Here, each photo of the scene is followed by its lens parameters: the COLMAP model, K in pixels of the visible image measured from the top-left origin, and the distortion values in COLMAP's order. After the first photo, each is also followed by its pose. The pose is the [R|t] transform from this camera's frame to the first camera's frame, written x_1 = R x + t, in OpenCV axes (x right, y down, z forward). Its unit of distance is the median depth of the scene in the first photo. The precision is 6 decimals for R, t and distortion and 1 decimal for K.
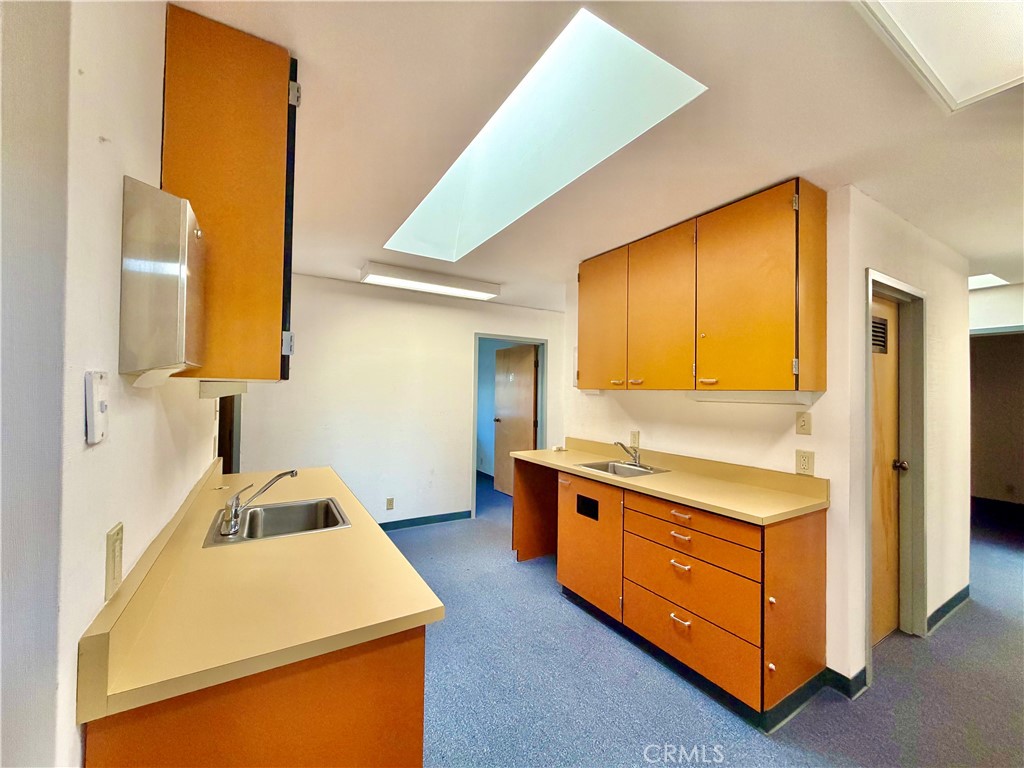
lens RADIAL K [[407.5, 0, 511.5], [0, 407.5, 381.3], [0, 0, 1]] dist [0.001020, 0.000224]
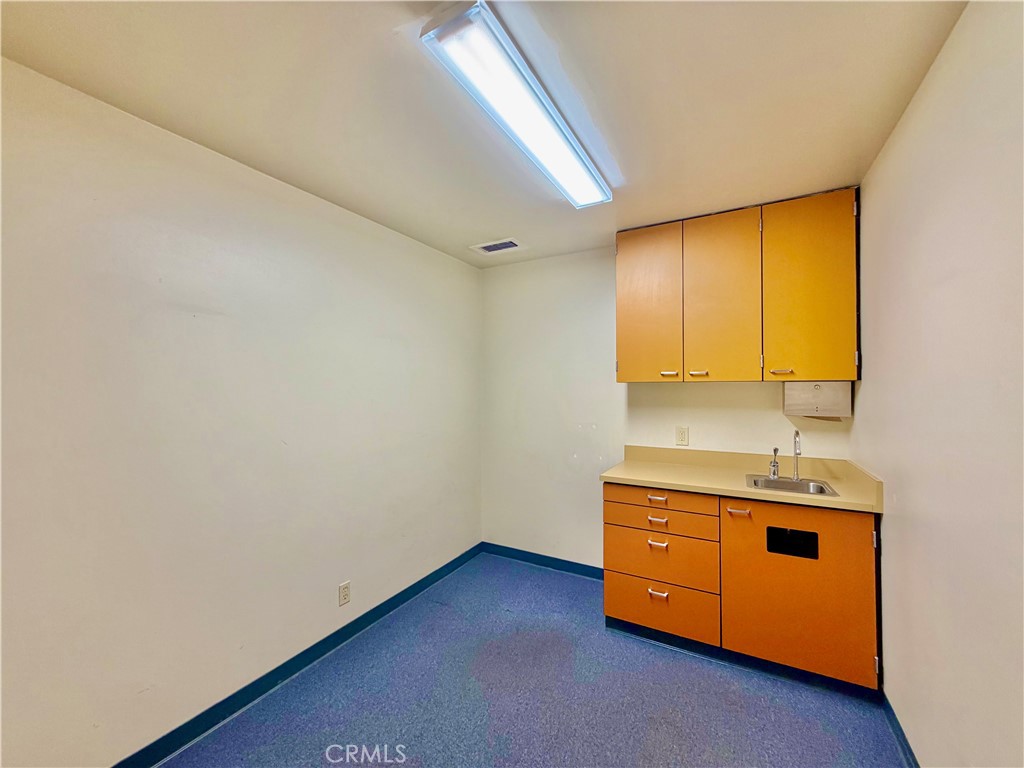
lens RADIAL K [[314.9, 0, 520.8], [0, 314.9, 384.5], [0, 0, 1]] dist [-0.001807, 0.000009]
pose [[0.818327, -0.023809, 0.574260, -0.397611], [0.006491, 0.999461, 0.032188, 0.000055], [-0.574717, -0.022613, 0.818040, 0.608603]]
